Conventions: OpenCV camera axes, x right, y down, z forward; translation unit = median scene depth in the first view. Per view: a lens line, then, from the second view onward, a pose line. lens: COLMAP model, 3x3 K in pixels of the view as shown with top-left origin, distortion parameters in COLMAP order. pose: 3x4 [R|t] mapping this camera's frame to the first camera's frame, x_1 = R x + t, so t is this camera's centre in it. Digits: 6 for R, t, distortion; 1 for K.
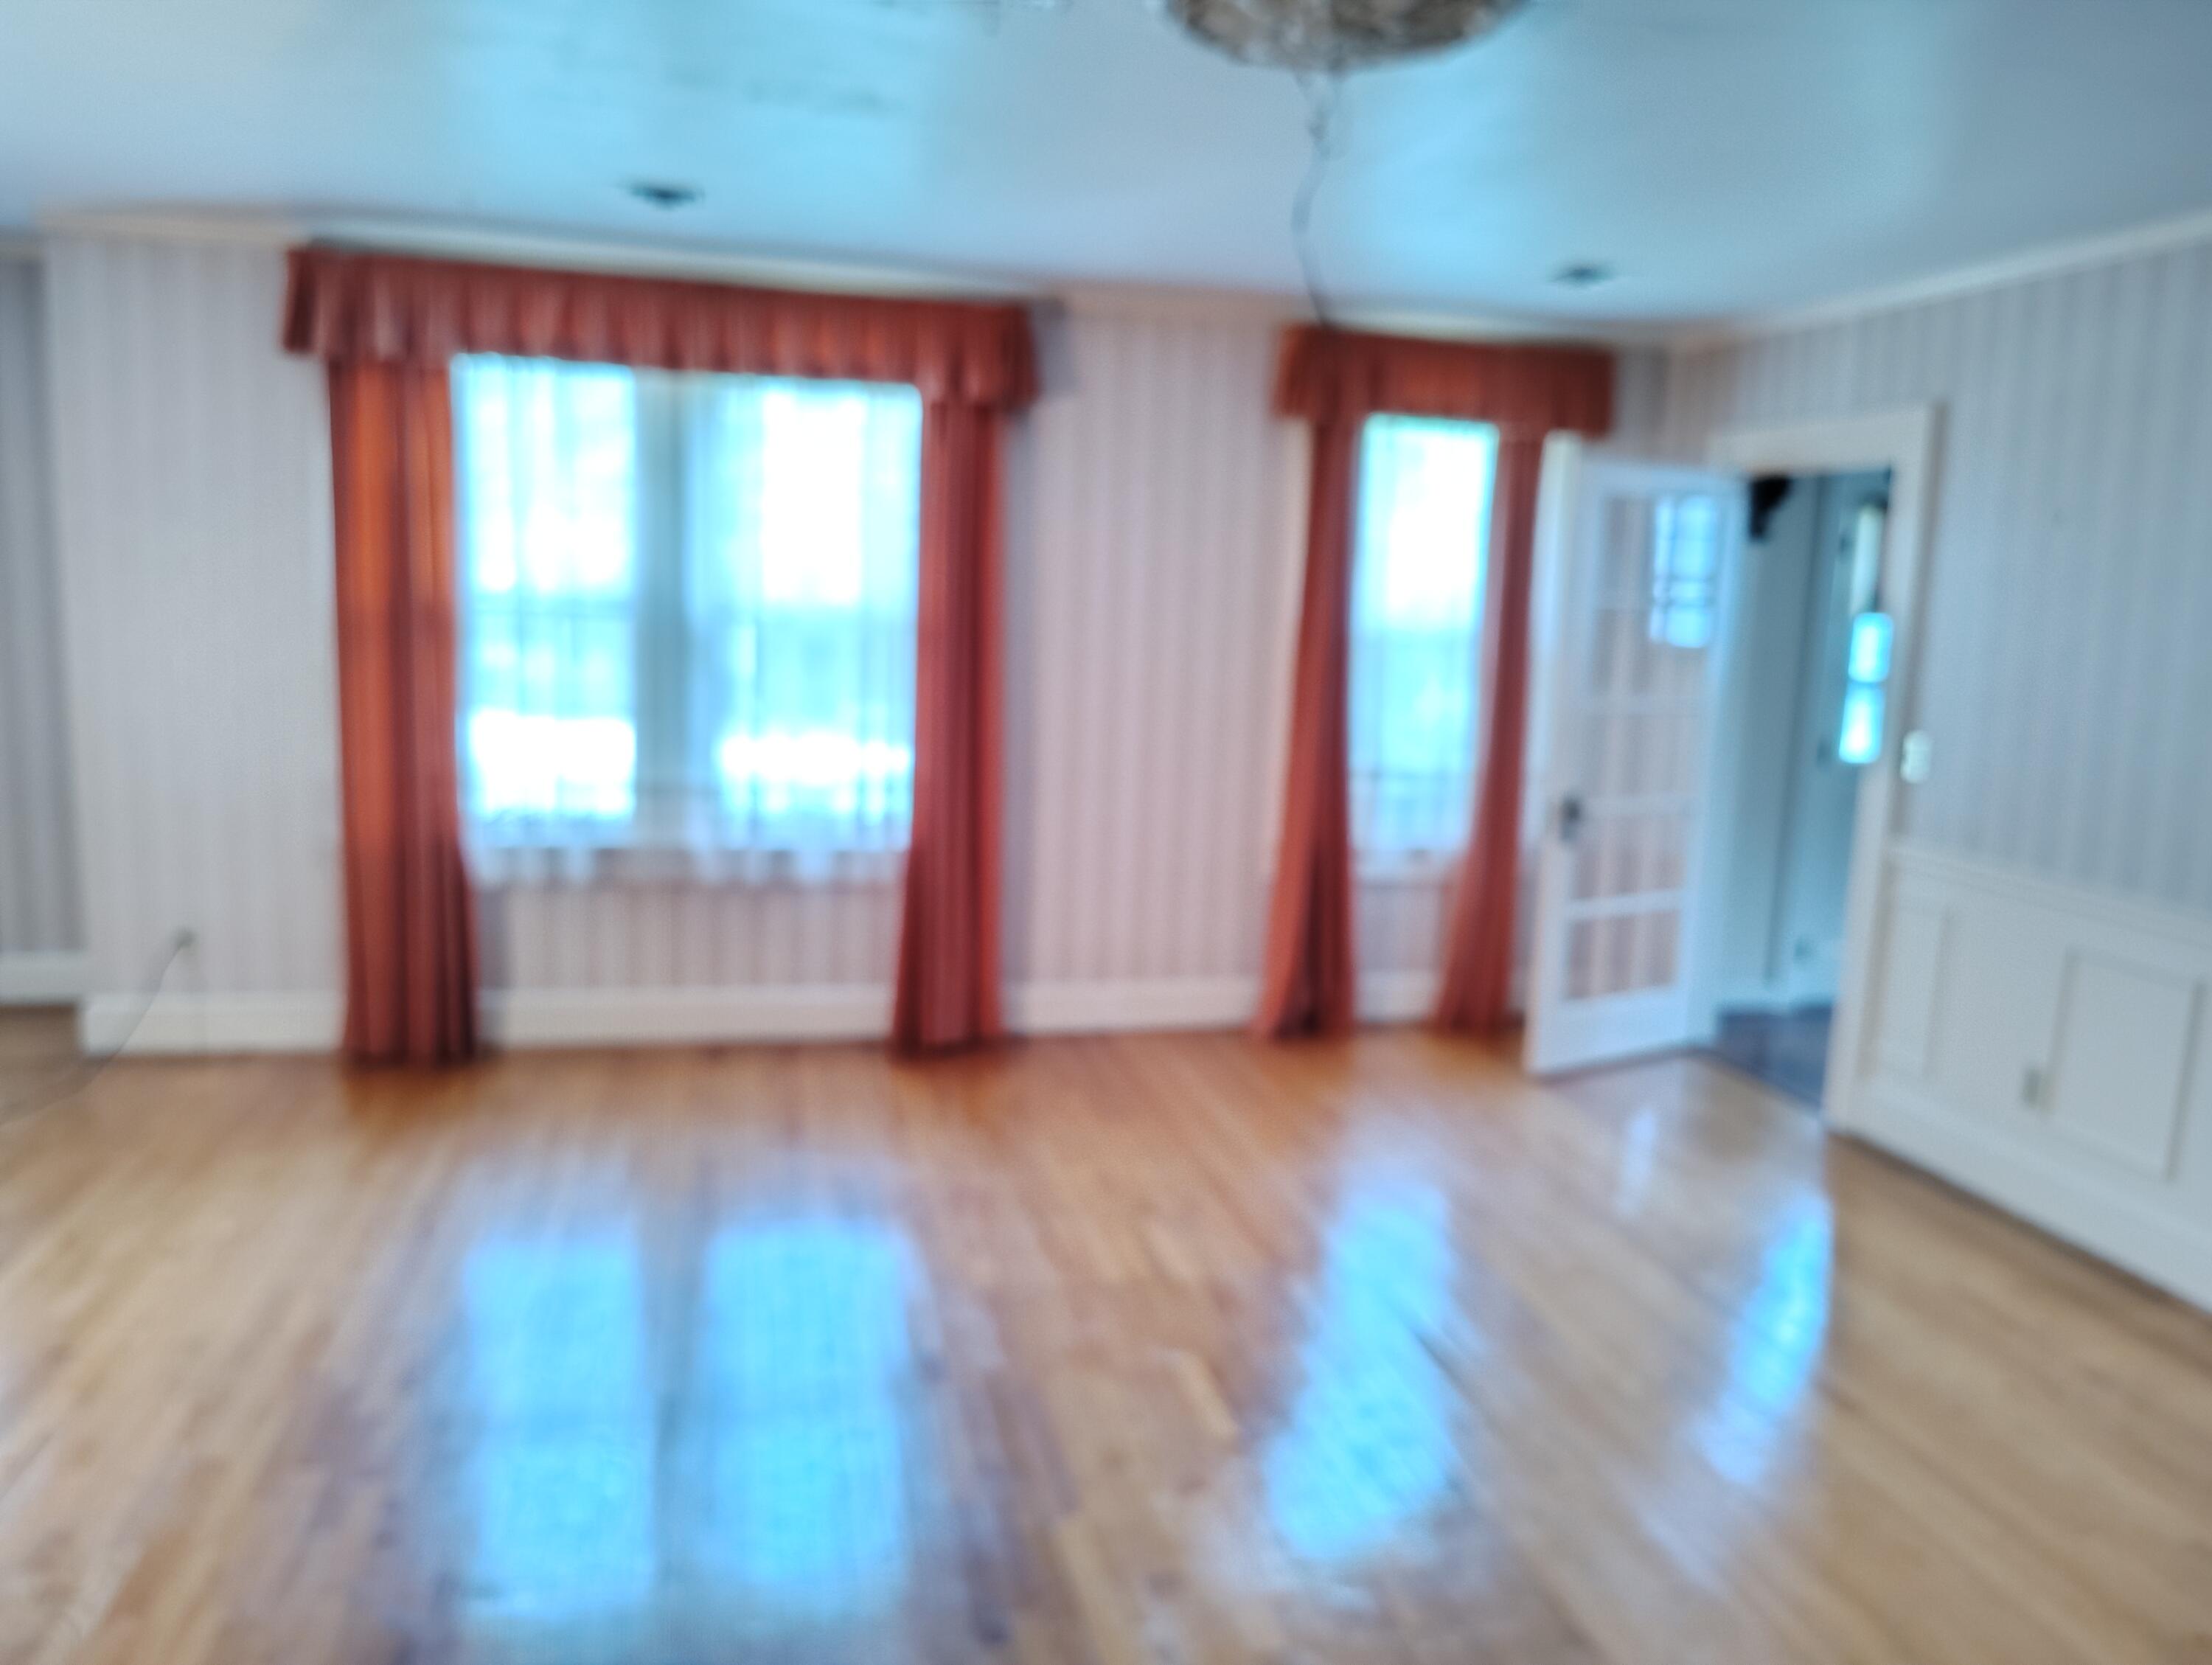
lens RADIAL K [[1547.9, 0, 1109.3], [0, 1547.9, 836.0], [0, 0, 1]] dist [0.053766, -0.048758]
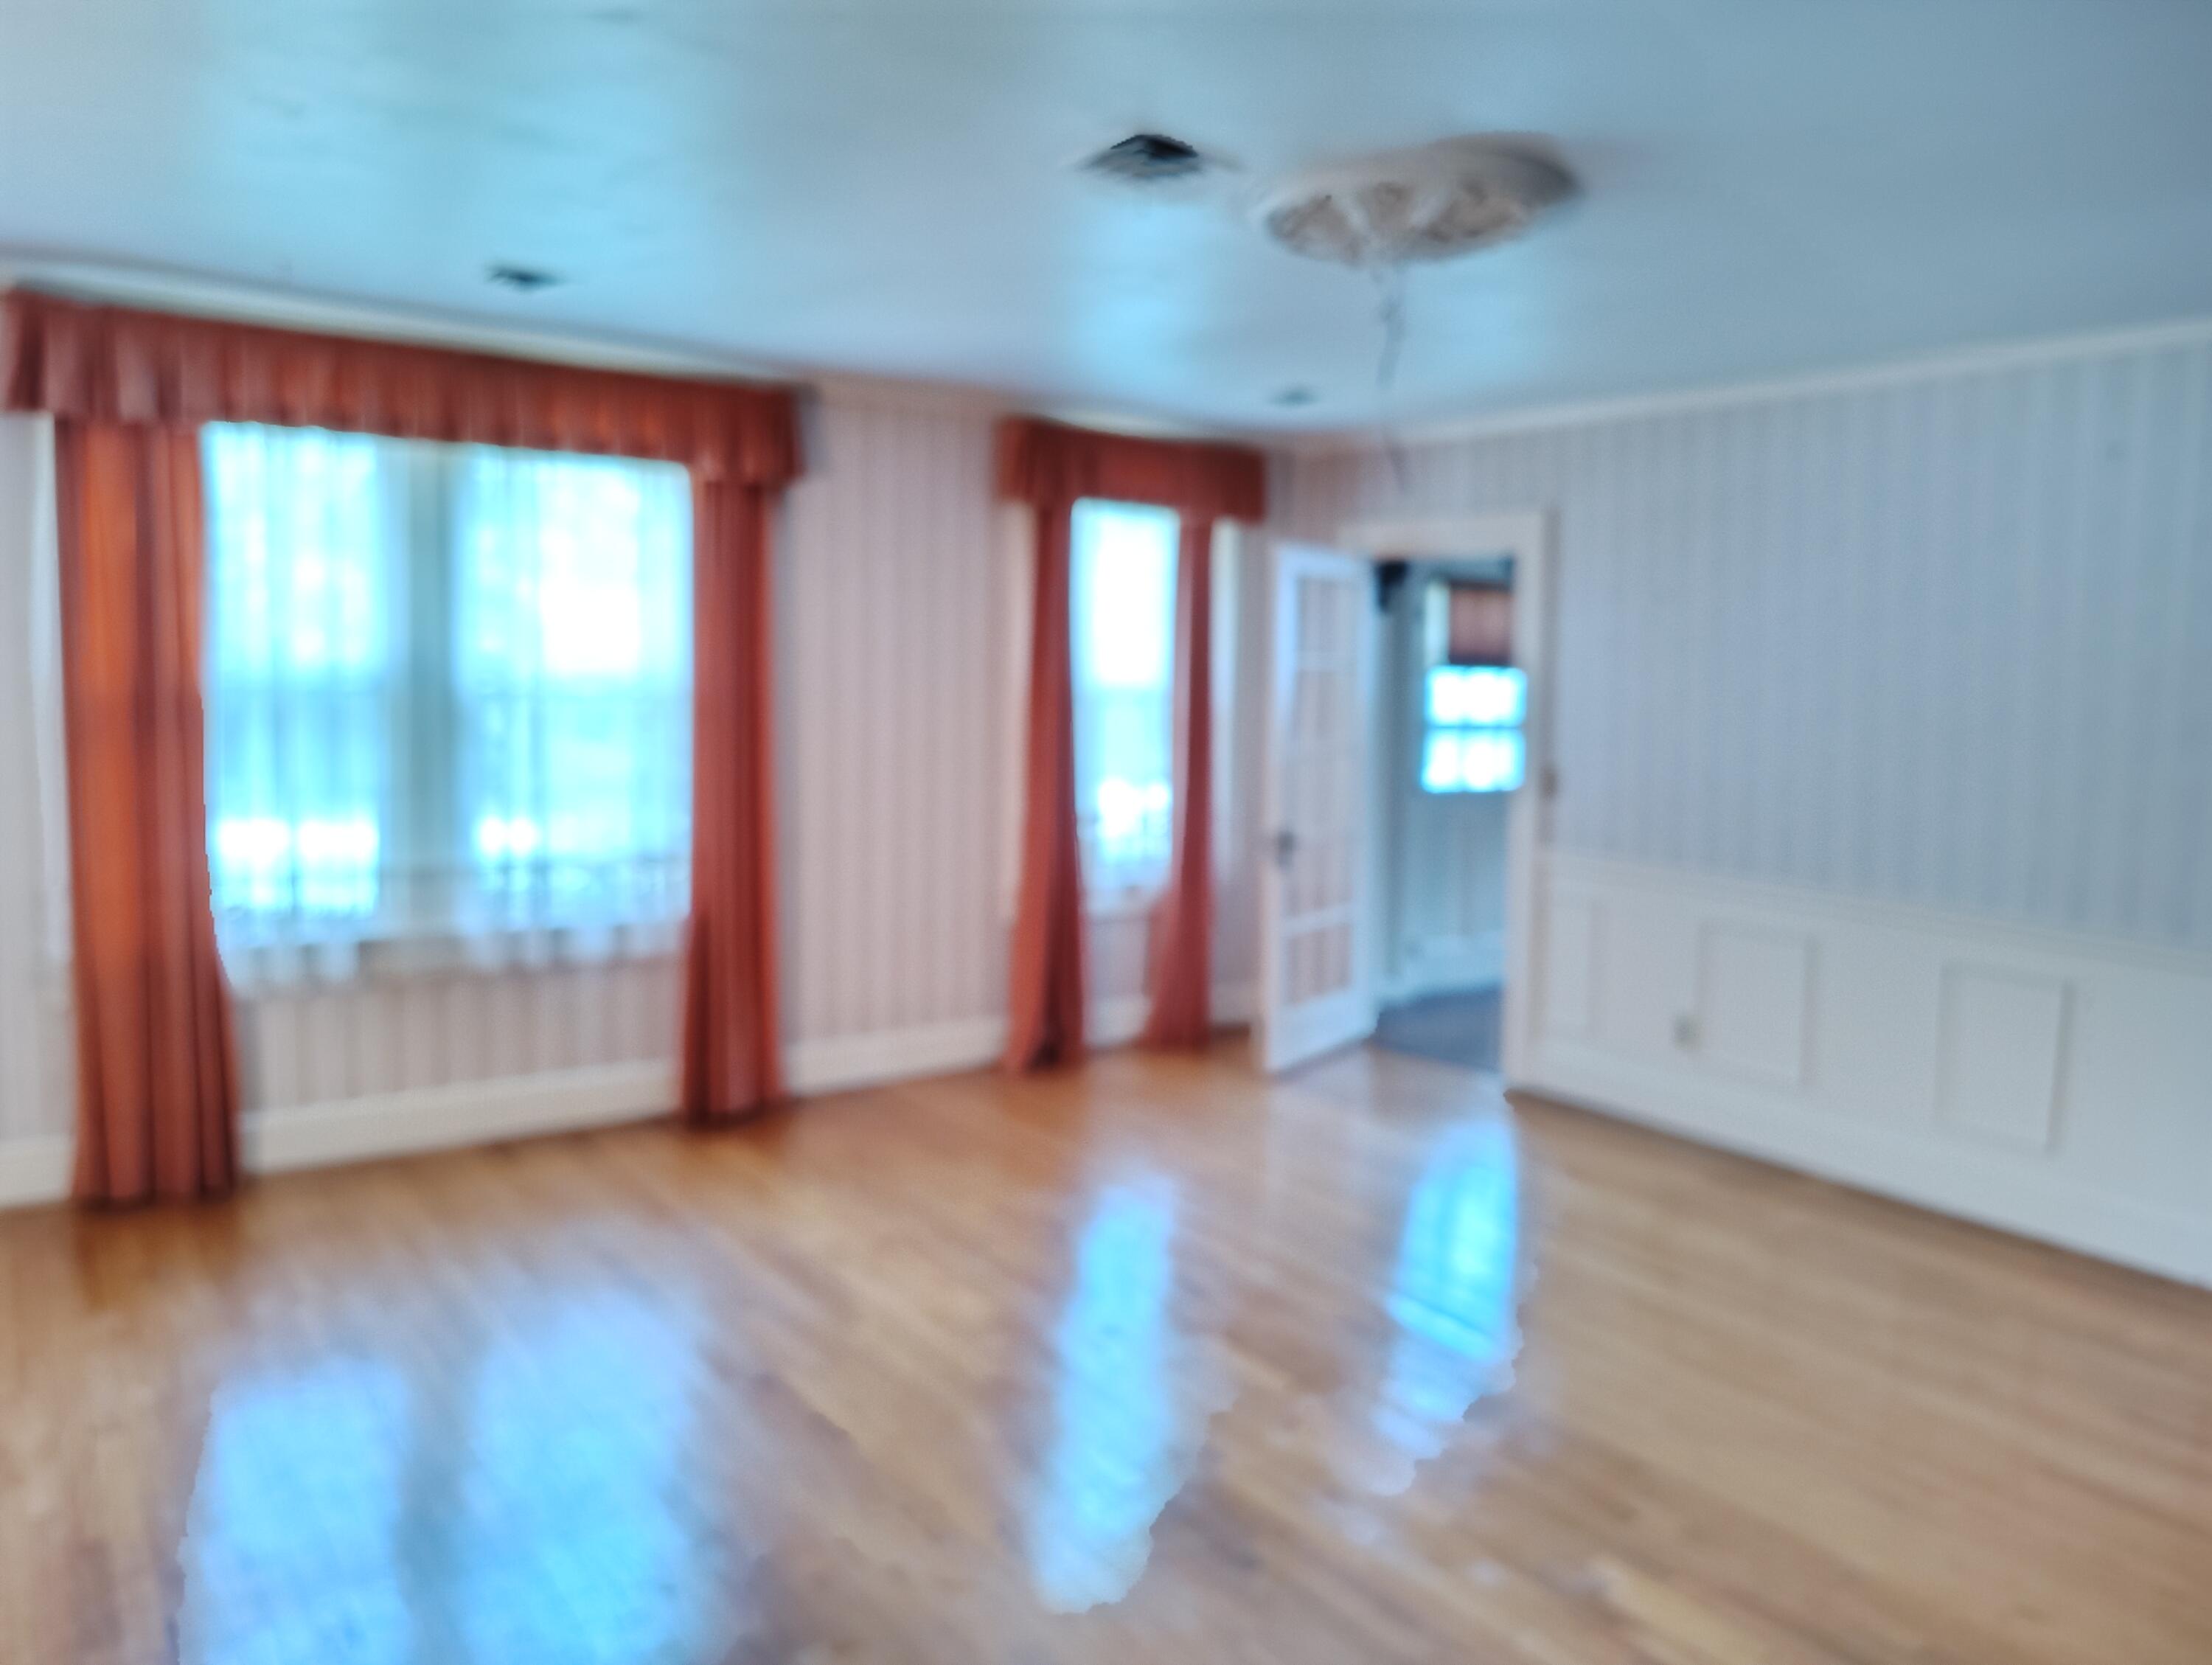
lens RADIAL K [[1545.6, 0, 1106.3], [0, 1545.6, 778.3], [0, 0, 1]] dist [0.004881, 0.004038]
pose [[0.927872, -0.042288, 0.370494, -0.249048], [0.068963, 0.995870, -0.059044, -0.004108], [-0.366468, 0.080335, 0.926956, -0.025793]]
